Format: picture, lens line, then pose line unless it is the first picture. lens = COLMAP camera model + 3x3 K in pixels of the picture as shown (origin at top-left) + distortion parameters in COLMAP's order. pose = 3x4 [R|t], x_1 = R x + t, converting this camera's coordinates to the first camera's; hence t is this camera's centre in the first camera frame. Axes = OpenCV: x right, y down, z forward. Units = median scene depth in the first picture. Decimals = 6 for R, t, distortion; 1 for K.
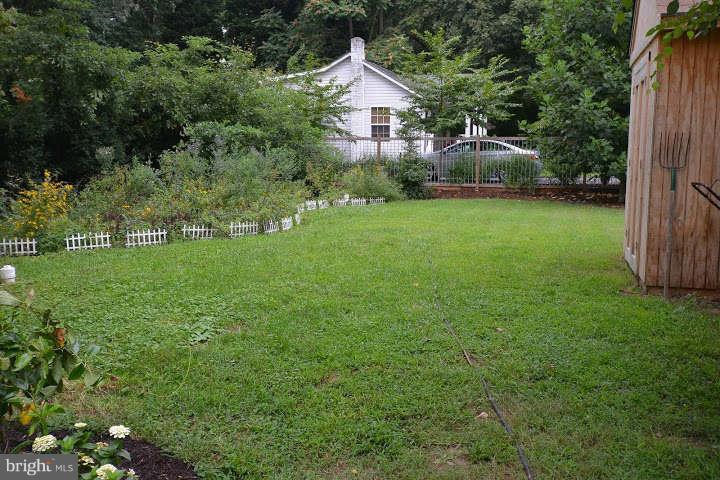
lens RADIAL K [[685.9, 0, 360.0], [0, 685.9, 240.0], [0, 0, 1]] dist [0.048483, 0.001013]
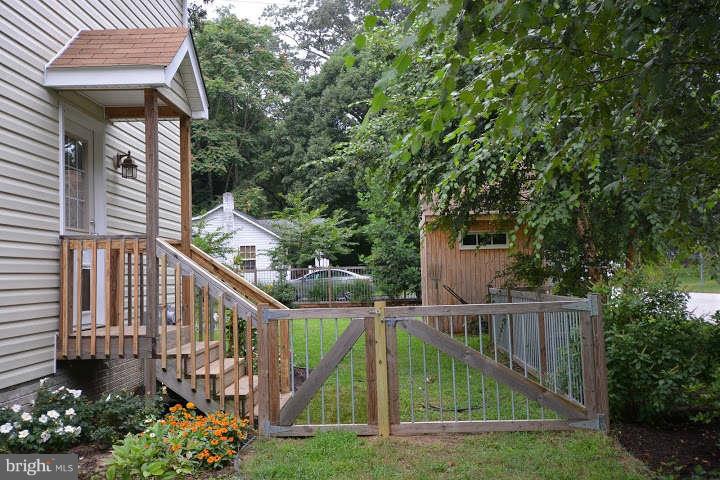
lens RADIAL K [[685.9, 0, 360.0], [0, 685.9, 240.0], [0, 0, 1]] dist [0.048483, 0.001013]
pose [[0.970632, -0.019291, 0.239793, -0.093068], [0.063909, 0.981640, -0.179717, 0.045251], [-0.231924, 0.189764, 0.954045, -0.319106]]
